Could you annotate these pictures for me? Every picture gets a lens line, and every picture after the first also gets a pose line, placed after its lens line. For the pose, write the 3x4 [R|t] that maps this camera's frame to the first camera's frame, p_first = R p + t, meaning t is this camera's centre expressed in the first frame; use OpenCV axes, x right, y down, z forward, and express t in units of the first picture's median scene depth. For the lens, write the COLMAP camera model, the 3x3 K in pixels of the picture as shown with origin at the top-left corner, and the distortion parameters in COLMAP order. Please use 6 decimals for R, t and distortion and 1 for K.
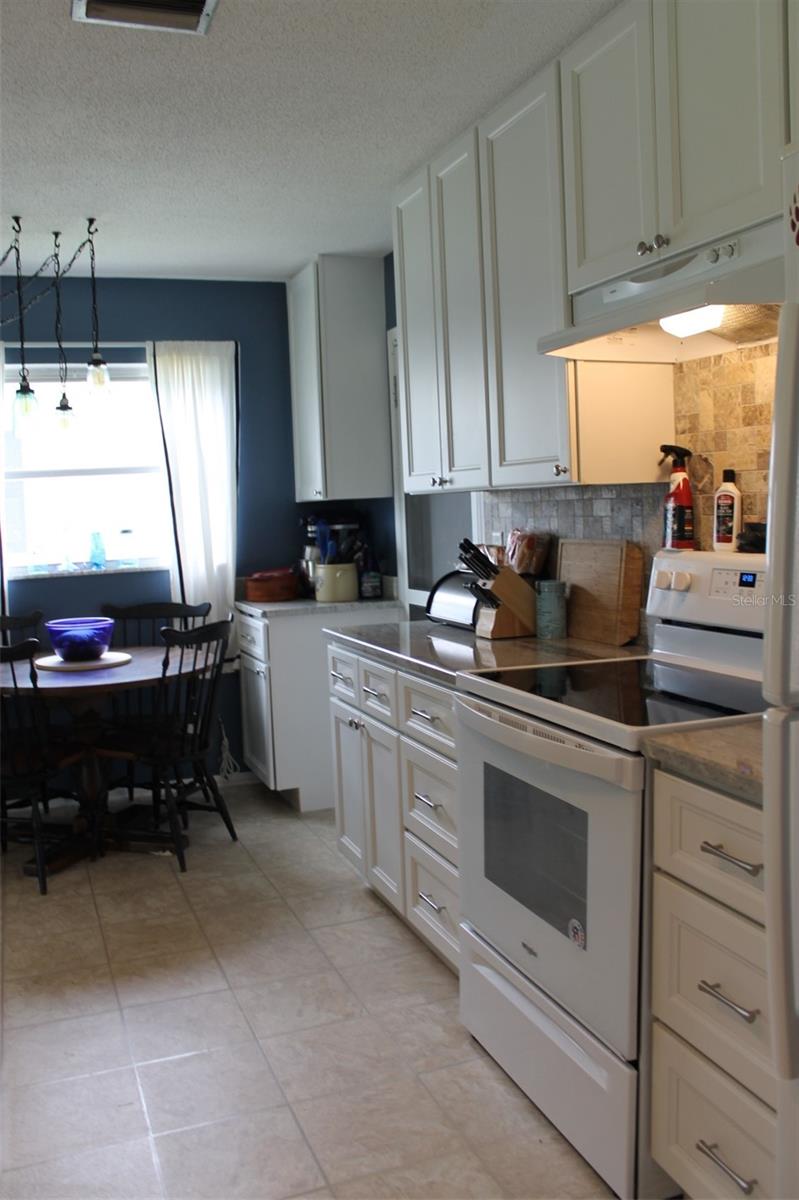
lens RADIAL K [[1011.7, 0, 395.0], [0, 1011.7, 600.9], [0, 0, 1]] dist [-0.170016, 0.153451]
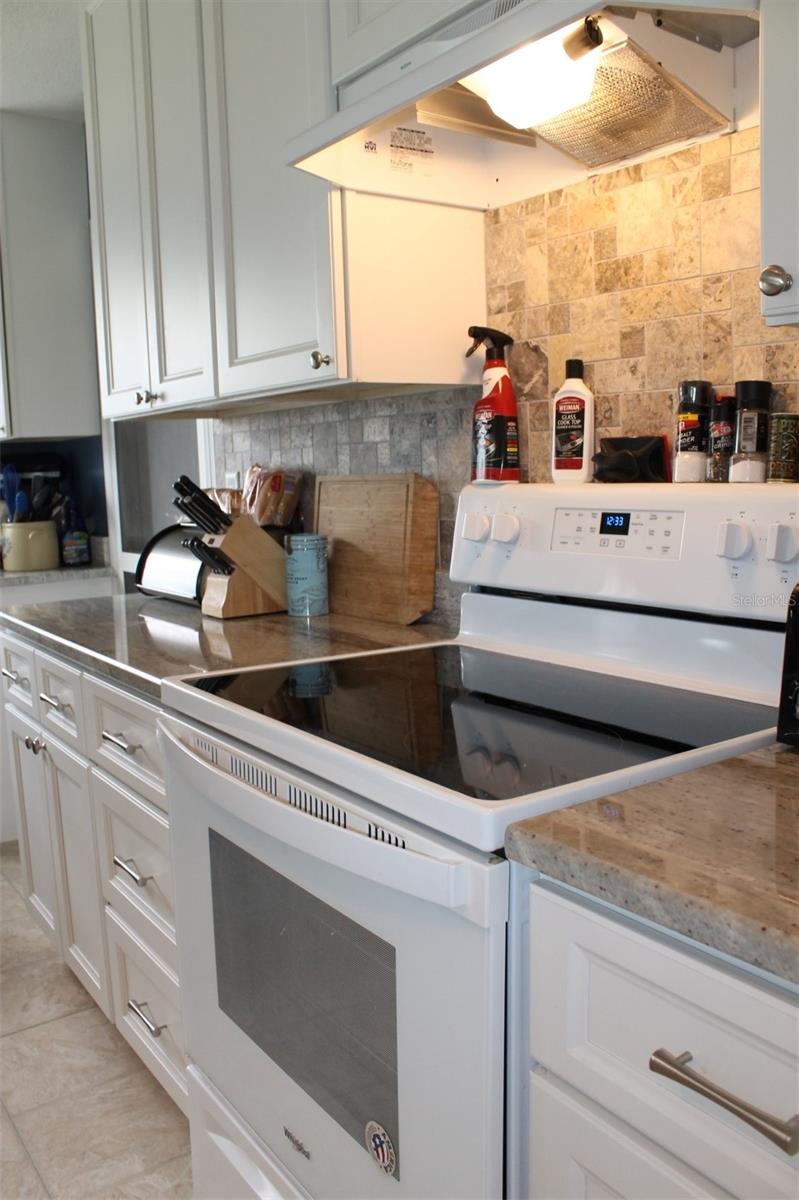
lens RADIAL K [[1008.8, 0, 394.1], [0, 1008.8, 602.7], [0, 0, 1]] dist [-0.167108, 0.145923]
pose [[0.969252, -0.027693, 0.244505, 0.043793], [0.018818, 0.999079, 0.038557, 0.002082], [-0.245348, -0.032770, 0.968881, 0.321952]]
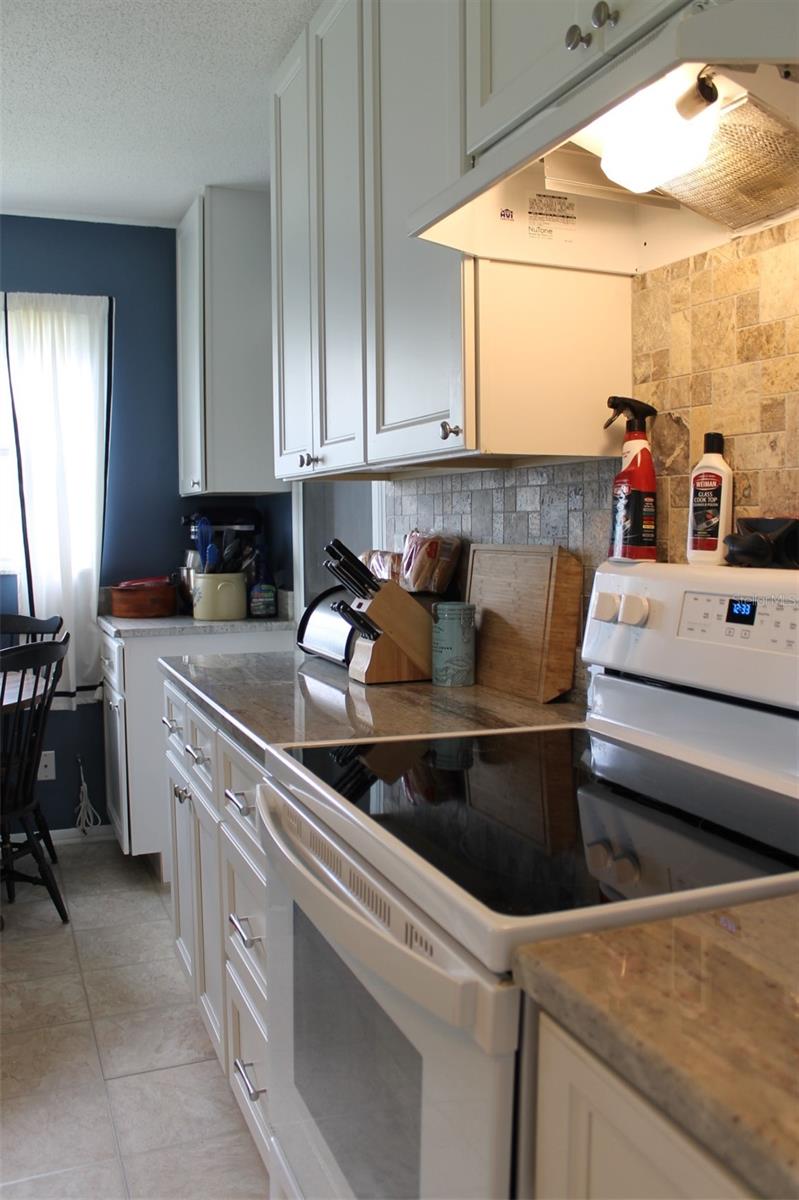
lens RADIAL K [[1011.7, 0, 395.0], [0, 1011.7, 600.9], [0, 0, 1]] dist [-0.170016, 0.153451]
pose [[0.999369, 0.029242, 0.020163, 0.108221], [-0.028923, 0.999455, -0.015913, -0.009781], [-0.020617, 0.015320, 0.999670, 0.326886]]
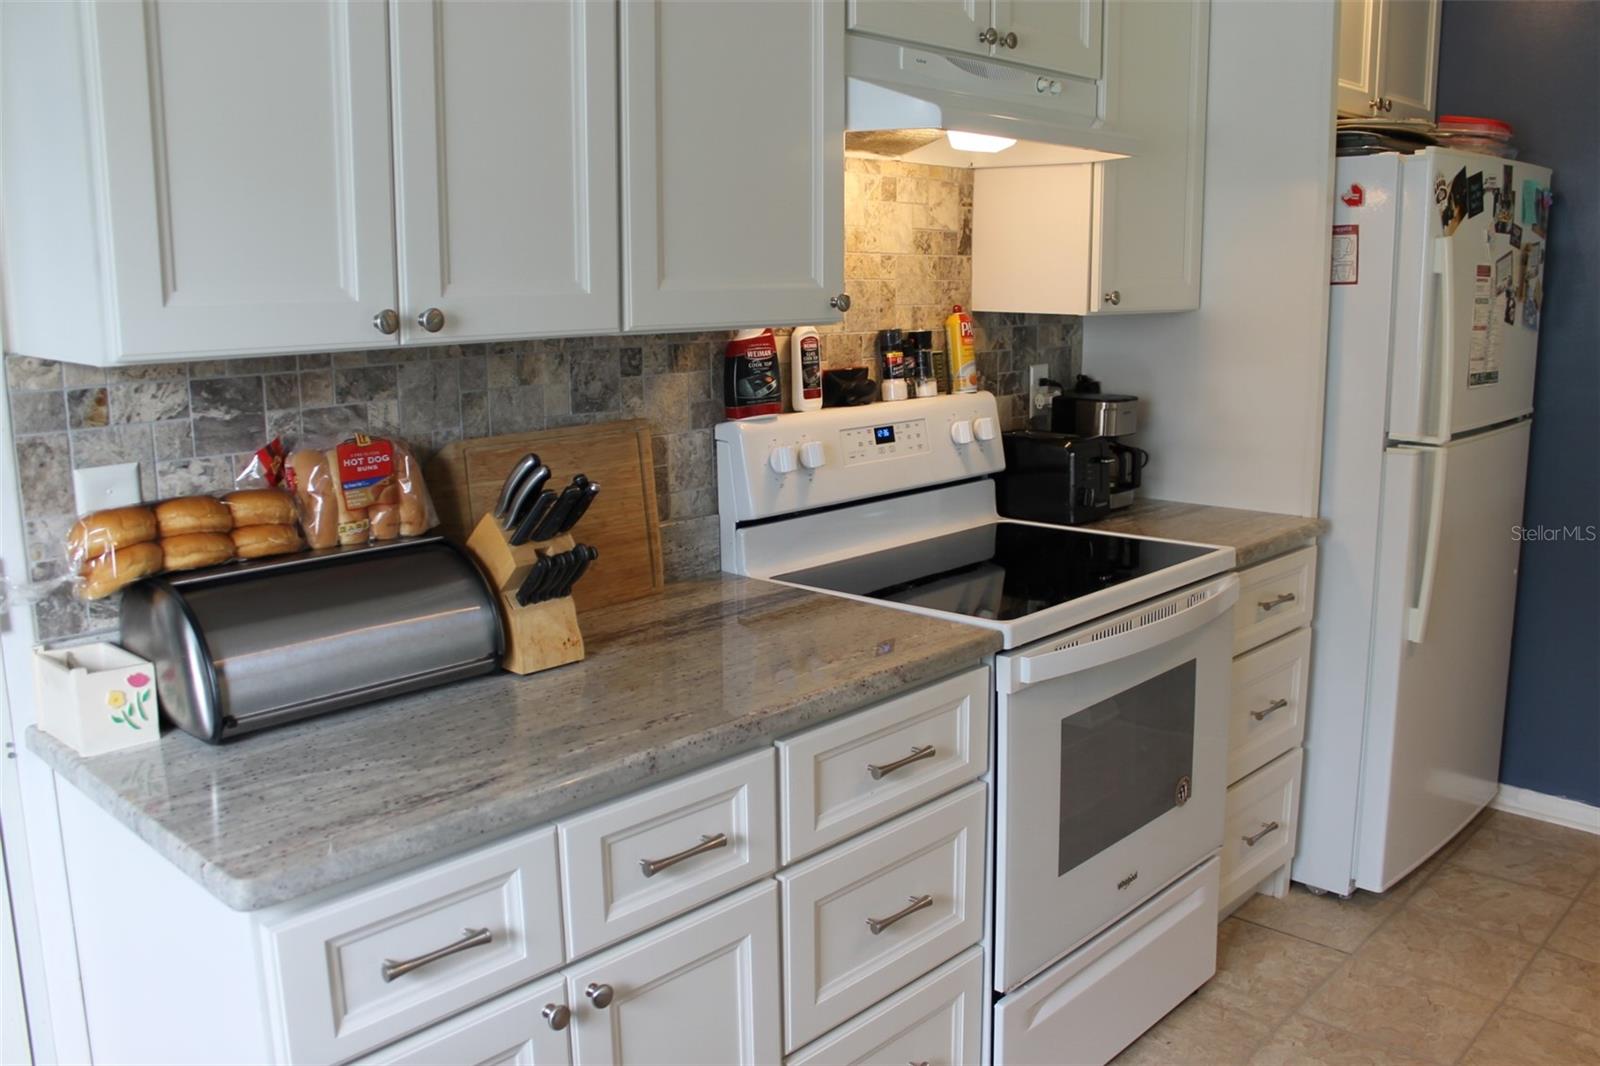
lens RADIAL K [[1369.0, 0, 797.3], [0, 1369.0, 532.4], [0, 0, 1]] dist [-0.173304, 0.159630]
pose [[-0.436940, -0.132790, 0.889635, -0.542349], [0.104995, 0.974752, 0.197063, -0.144509], [-0.893342, 0.179512, -0.411966, 1.259900]]
